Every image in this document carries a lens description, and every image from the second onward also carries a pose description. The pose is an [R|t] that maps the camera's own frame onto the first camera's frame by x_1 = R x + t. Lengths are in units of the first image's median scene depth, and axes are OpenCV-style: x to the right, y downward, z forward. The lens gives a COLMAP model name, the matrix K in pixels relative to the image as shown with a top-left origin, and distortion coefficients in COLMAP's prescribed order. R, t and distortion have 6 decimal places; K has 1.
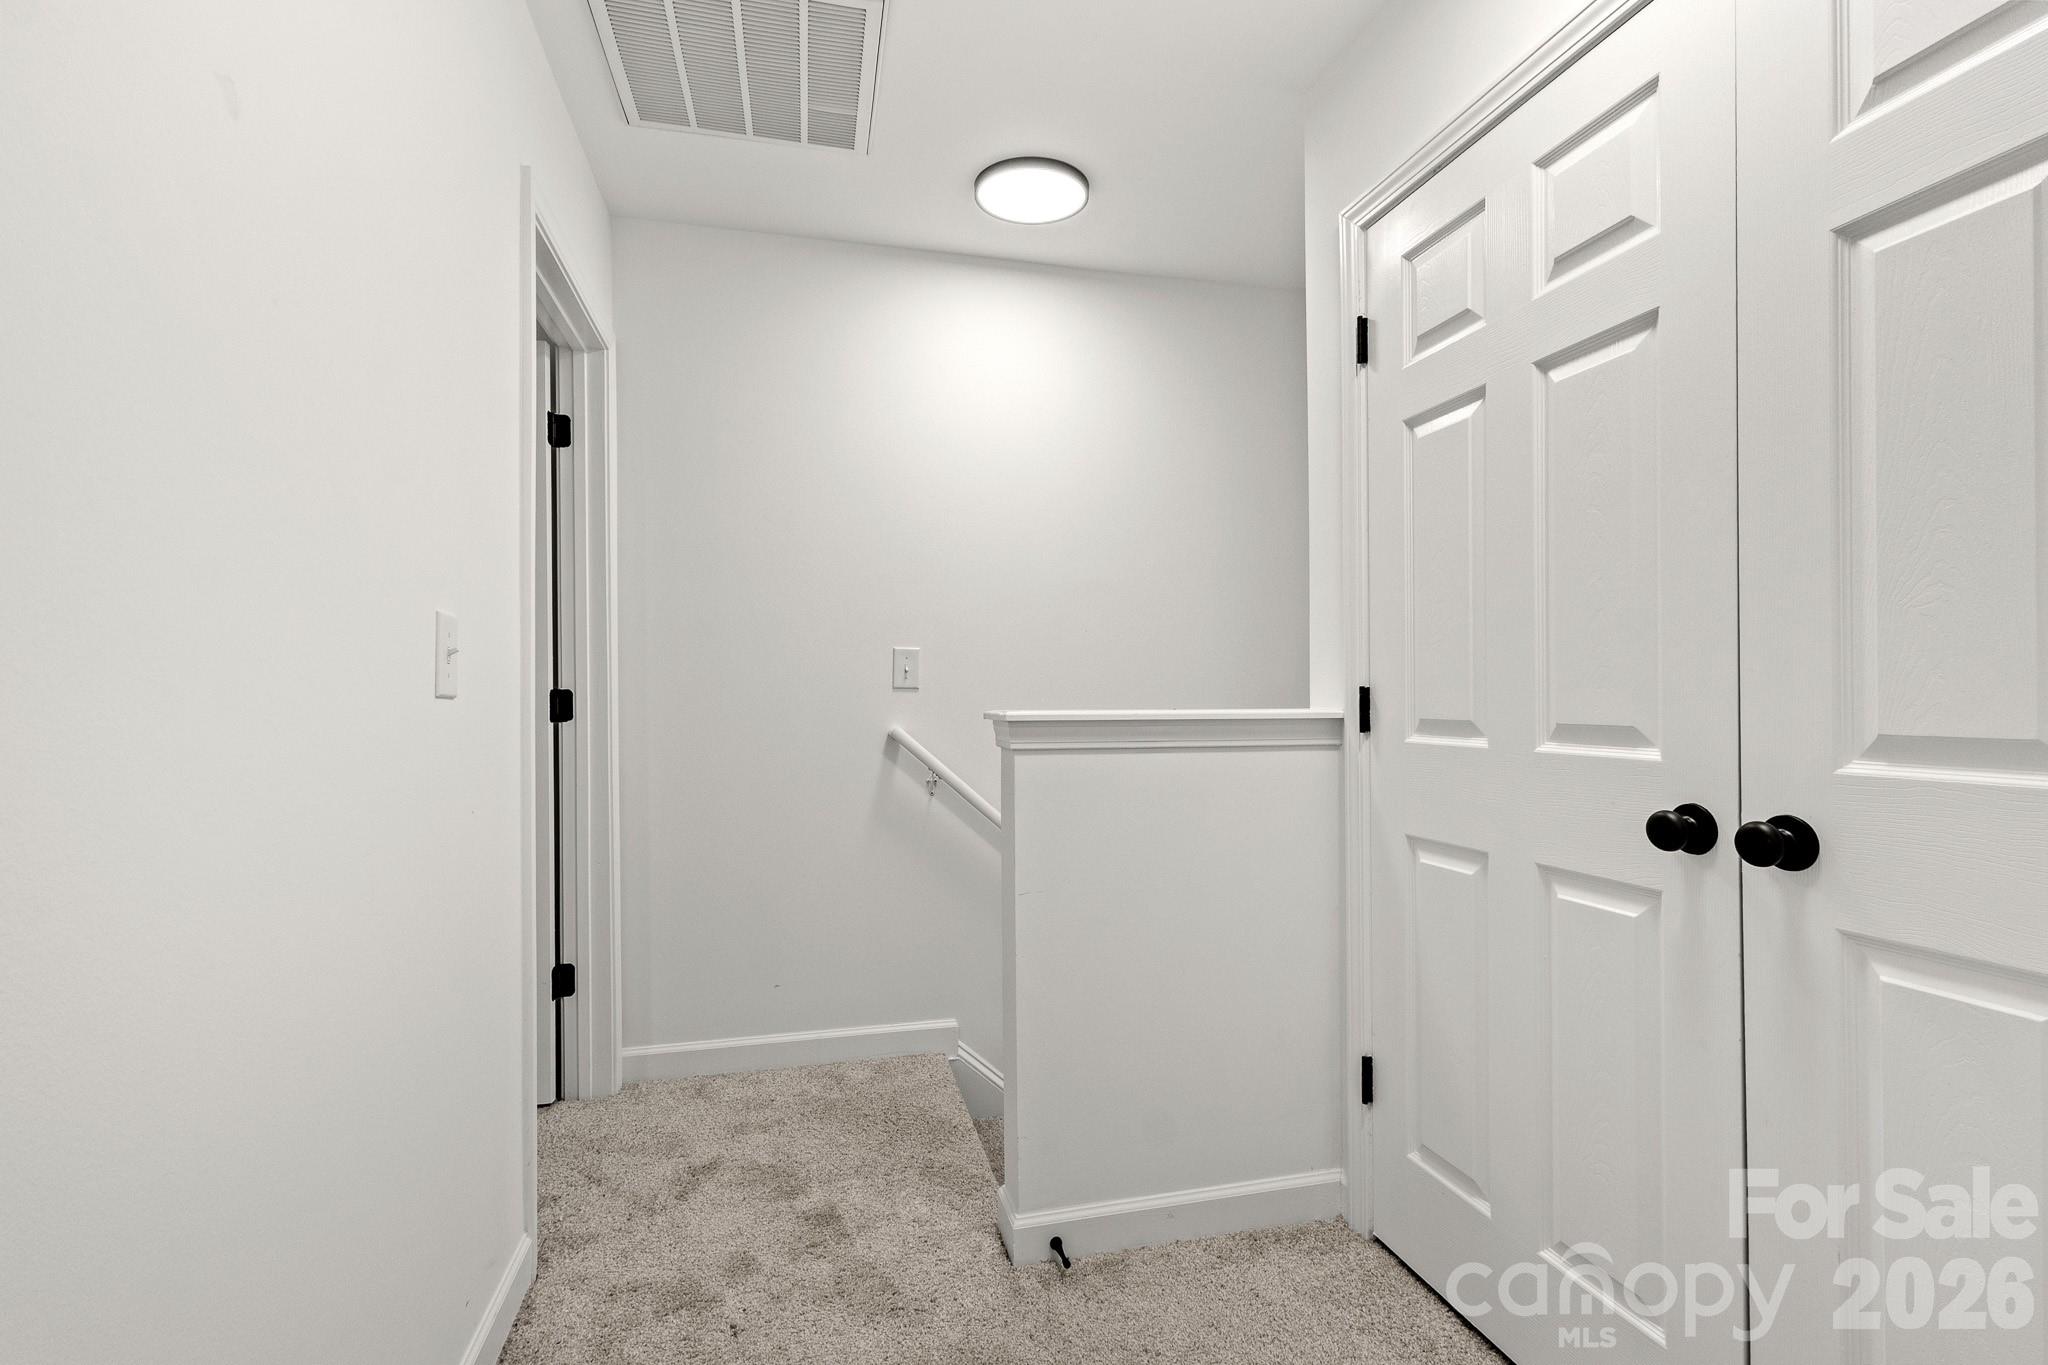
lens RADIAL K [[957.0, 0, 1028.5], [0, 957.0, 704.2], [0, 0, 1]] dist [0.001945, -0.000022]
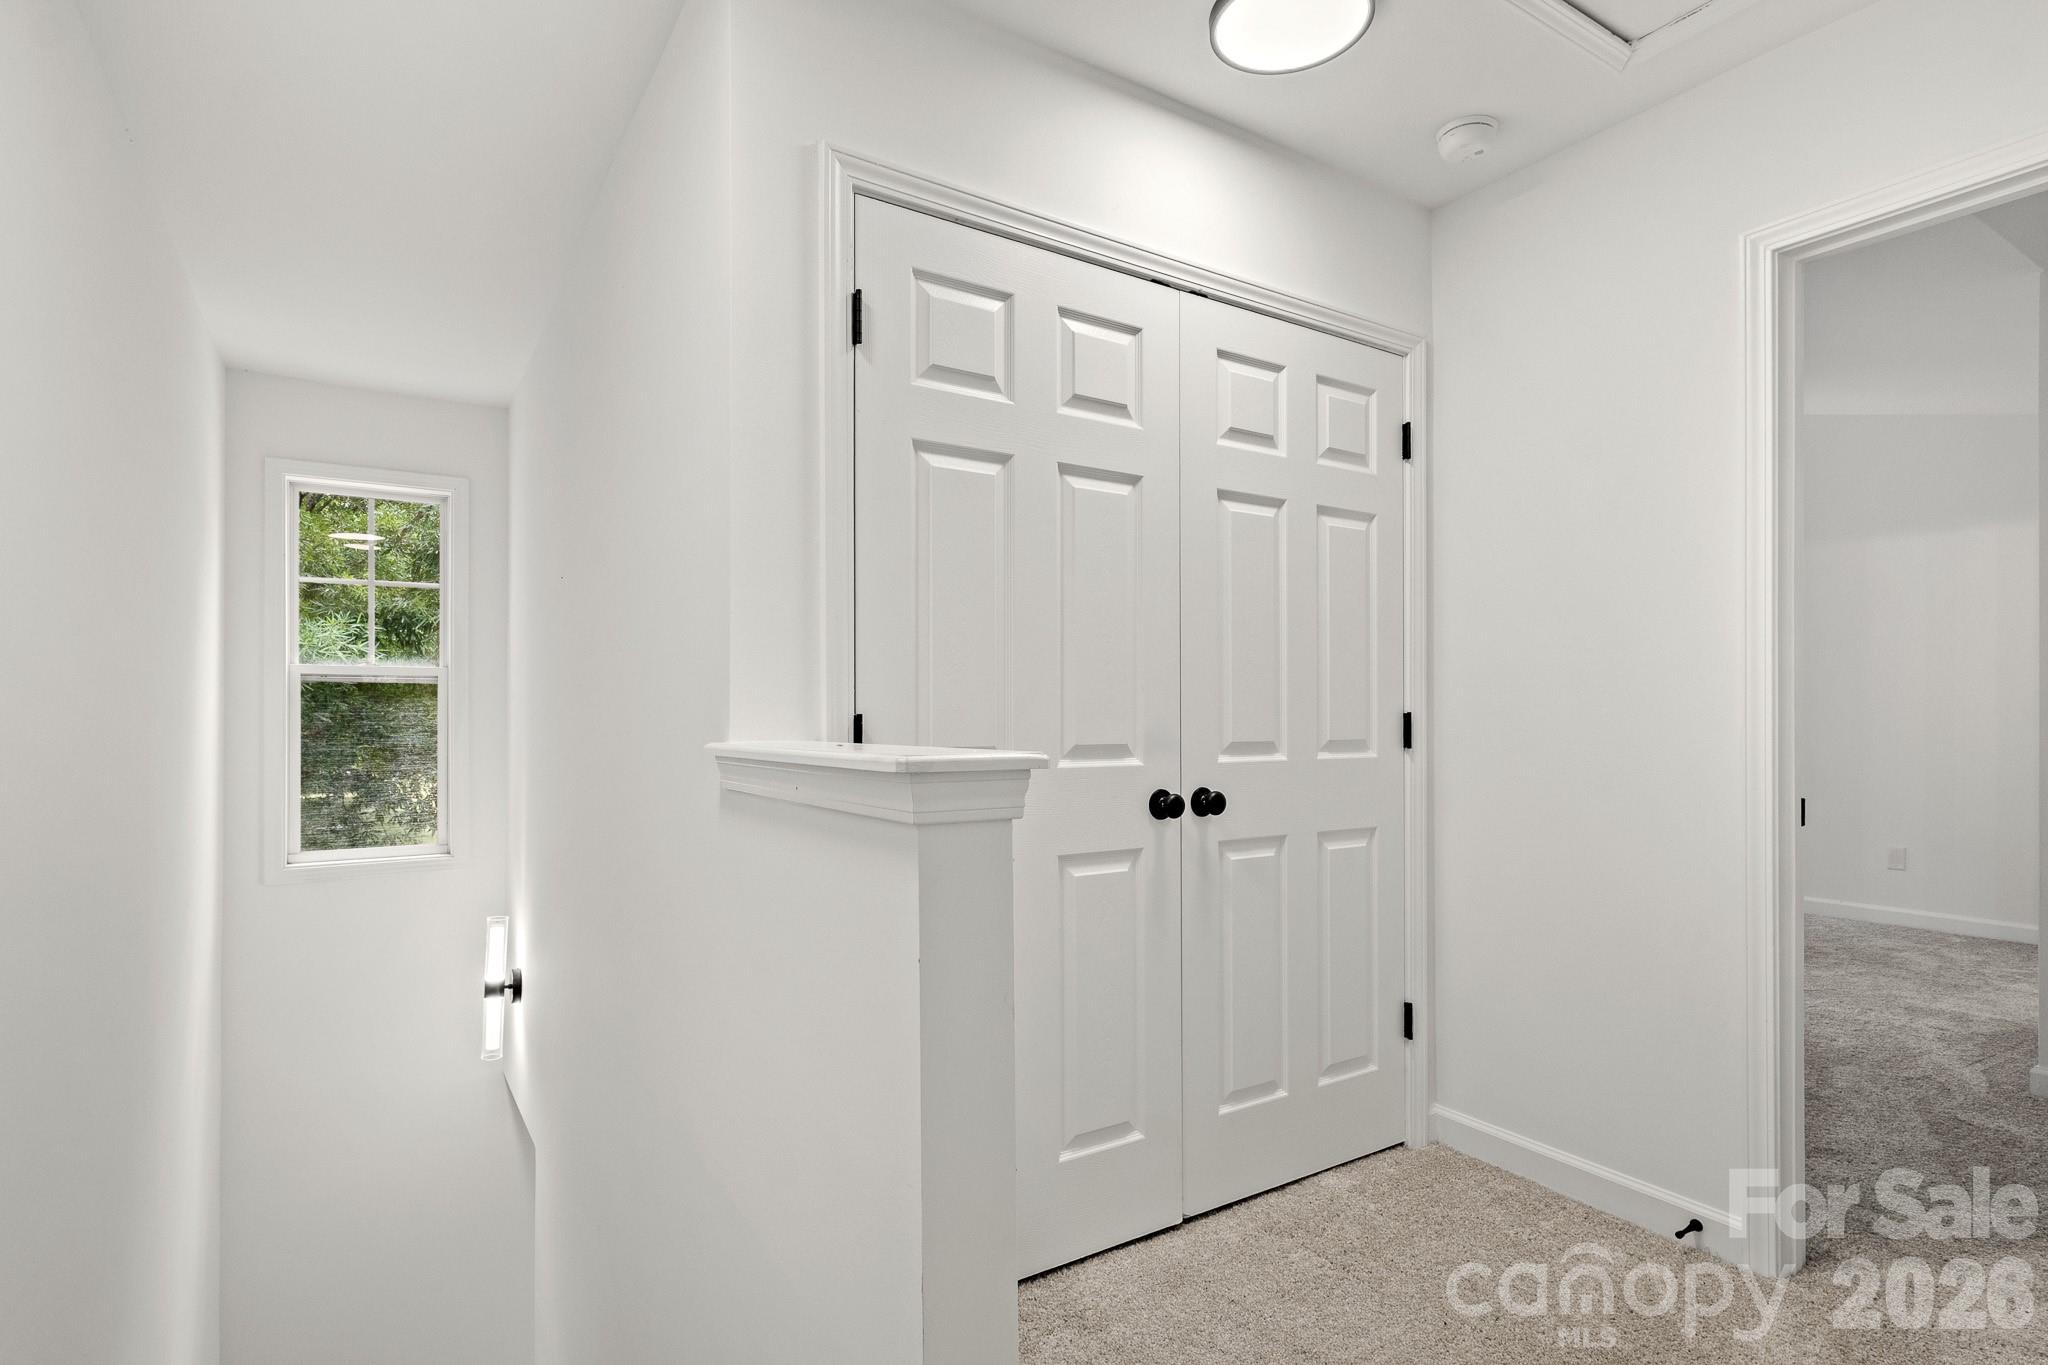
lens RADIAL K [[1000.2, 0, 1031.7], [0, 1000.2, 721.0], [0, 0, 1]] dist [-0.008265, 0.000160]
pose [[-0.316345, 0.000765, 0.948644, -0.824080], [0.010055, 0.999946, 0.002547, -0.019059], [-0.948591, 0.010344, -0.316335, 1.663231]]
